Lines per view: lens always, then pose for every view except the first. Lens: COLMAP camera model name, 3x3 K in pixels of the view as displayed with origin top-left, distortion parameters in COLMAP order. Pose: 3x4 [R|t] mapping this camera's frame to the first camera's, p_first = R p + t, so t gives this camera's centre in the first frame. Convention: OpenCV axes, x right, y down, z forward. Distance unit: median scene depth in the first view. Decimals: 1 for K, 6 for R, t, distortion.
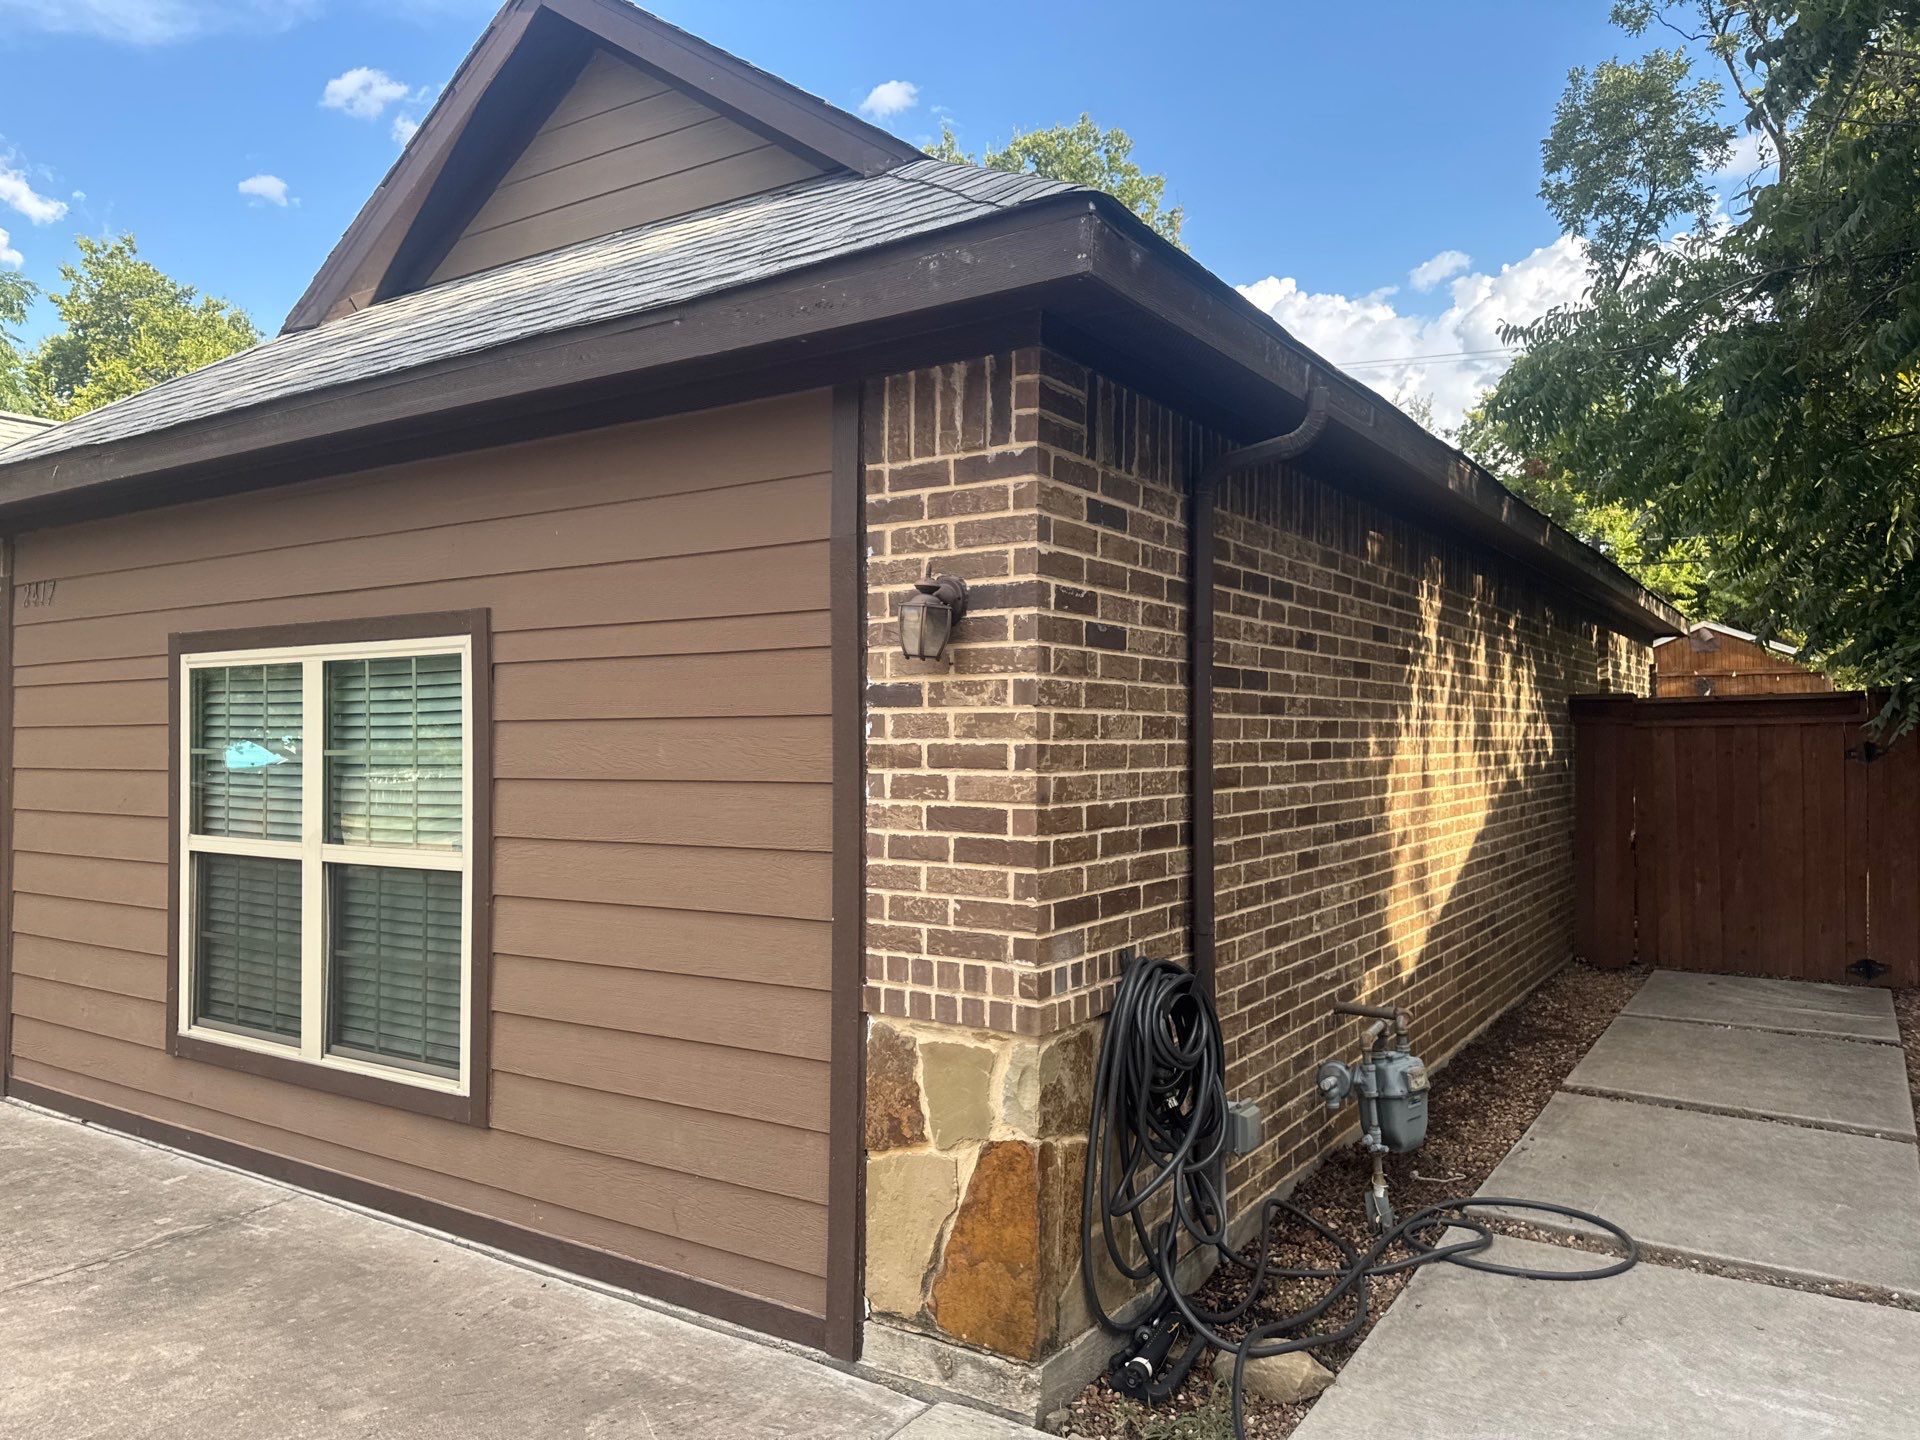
lens RADIAL K [[1329.4, 0, 938.2], [0, 1329.4, 715.4], [0, 0, 1]] dist [0.102332, -0.113349]
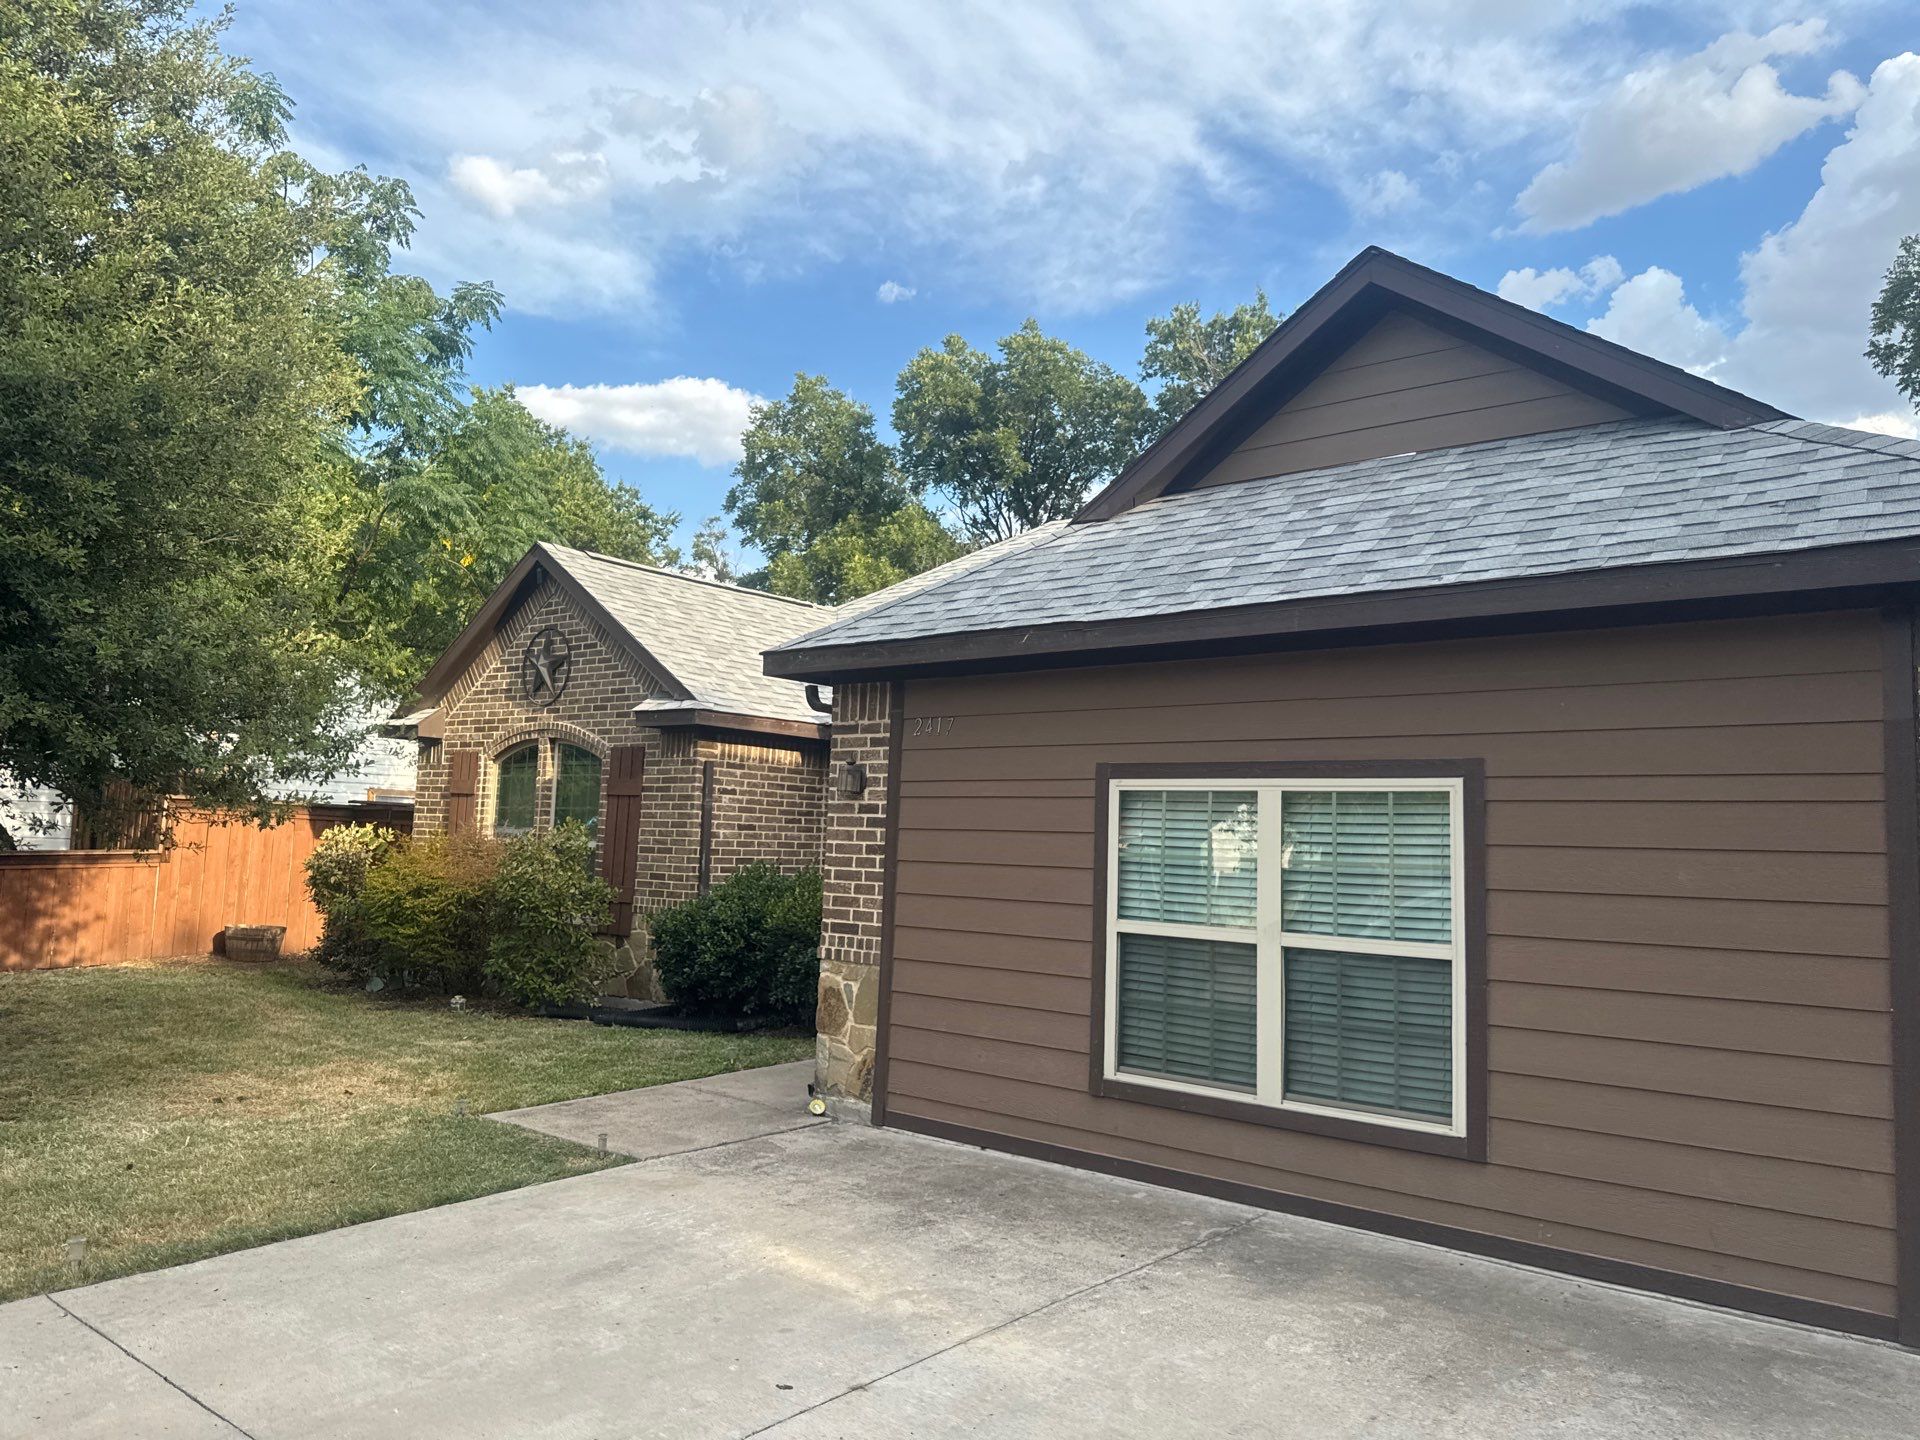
lens RADIAL K [[1334.2, 0, 974.5], [0, 1334.2, 716.1], [0, 0, 1]] dist [0.136679, -0.210399]
pose [[0.995252, 0.030017, -0.092591, -0.862198], [-0.037976, 0.995621, -0.085425, 0.014067], [0.089621, 0.088536, 0.992033, -0.438709]]
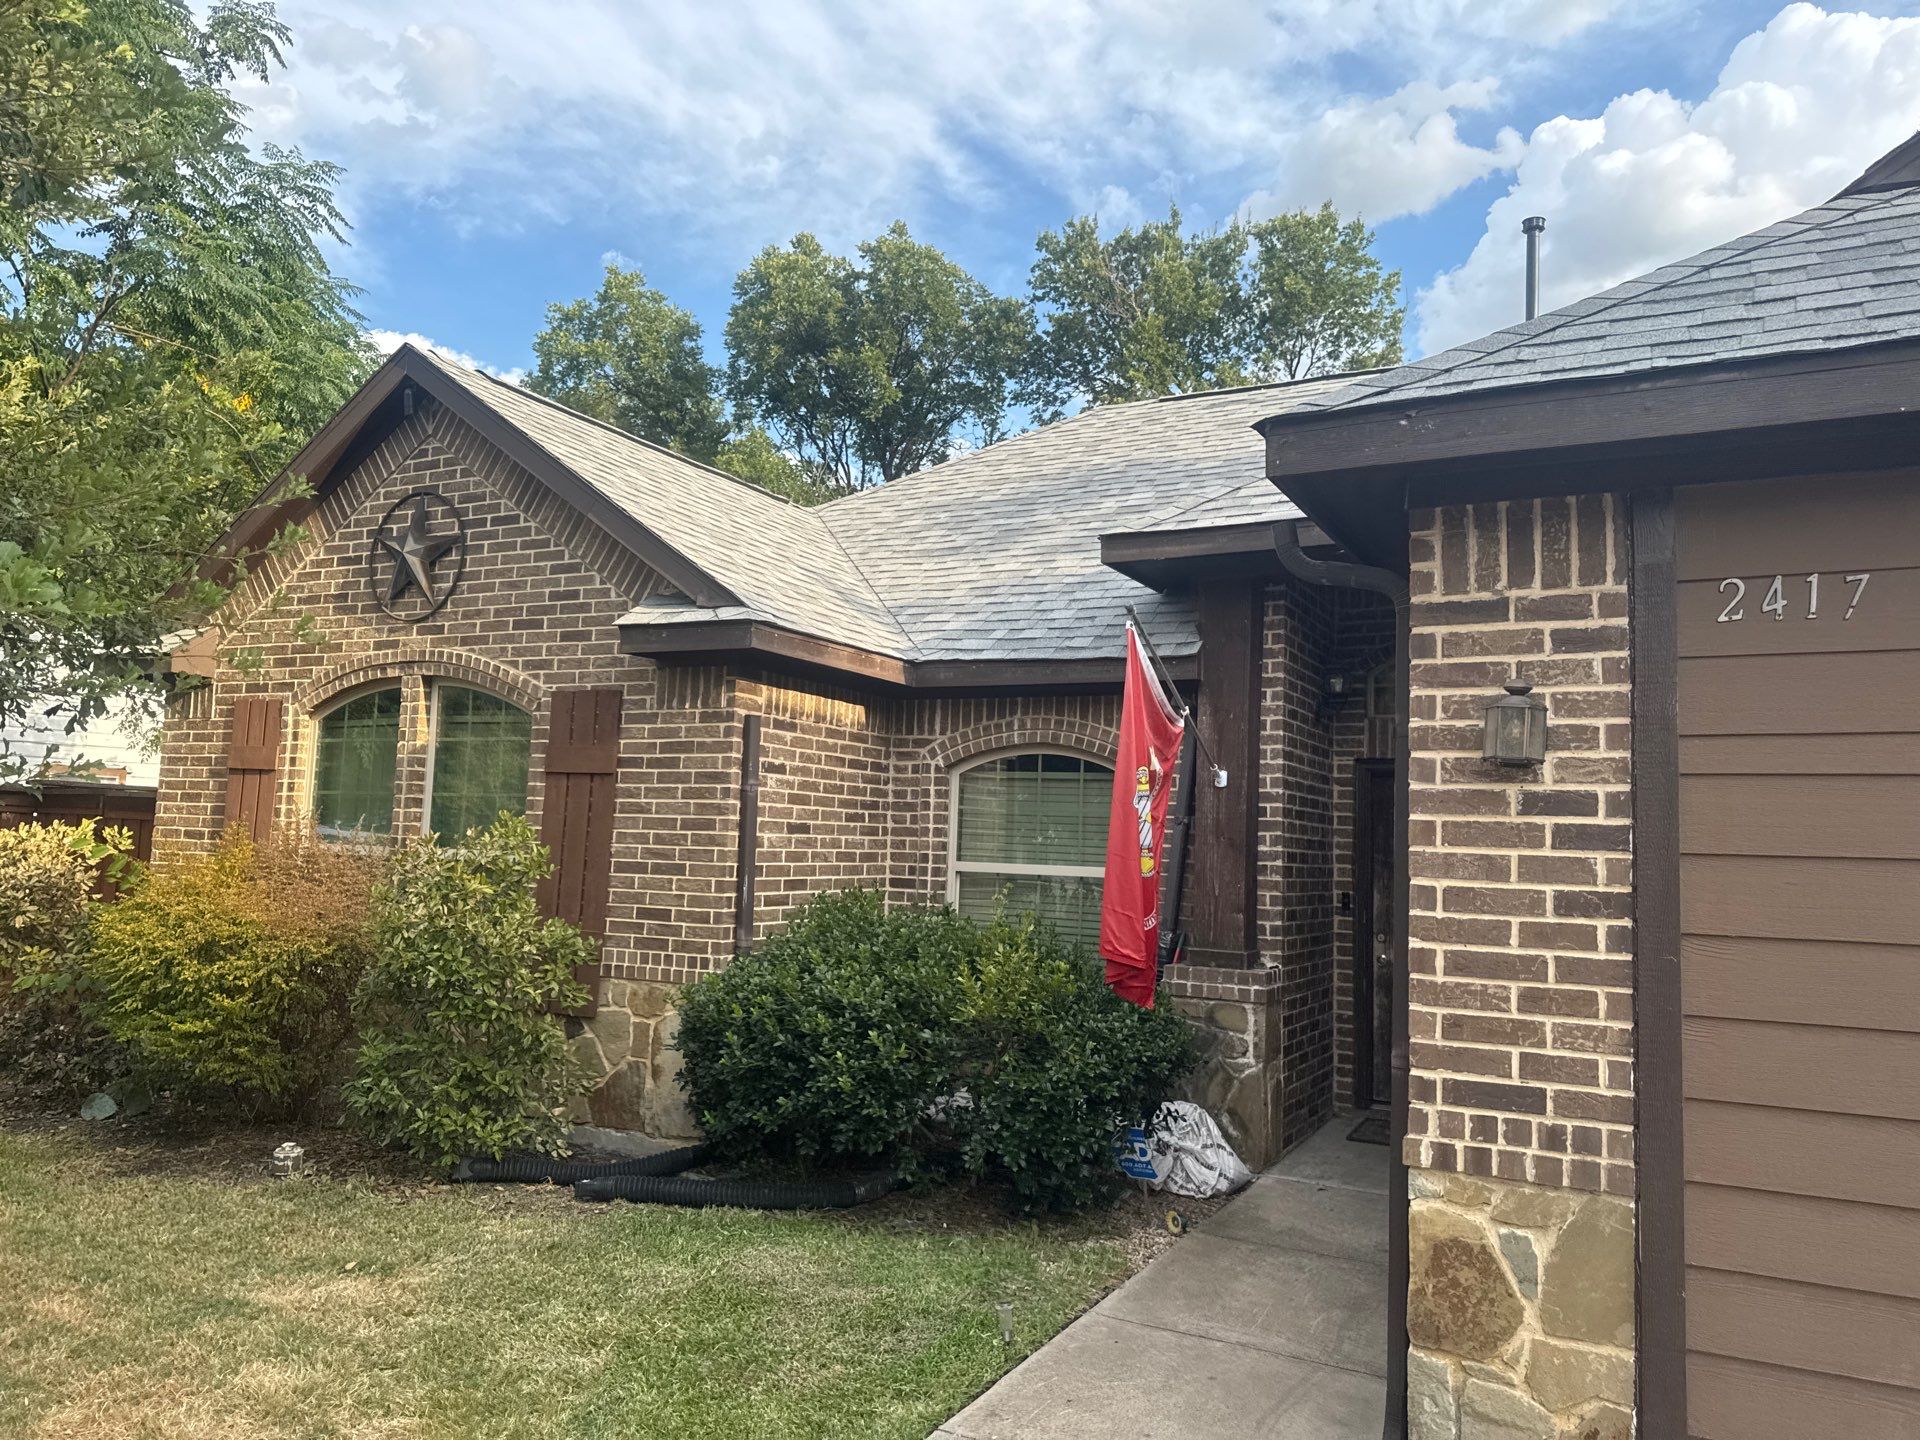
lens RADIAL K [[1325.3, 0, 965.9], [0, 1325.3, 719.2], [0, 0, 1]] dist [0.144957, -0.262720]
pose [[0.992970, 0.046362, 0.108909, -1.745316], [-0.037528, 0.995941, -0.081807, 0.017430], [-0.112260, 0.077144, 0.990680, 0.908462]]
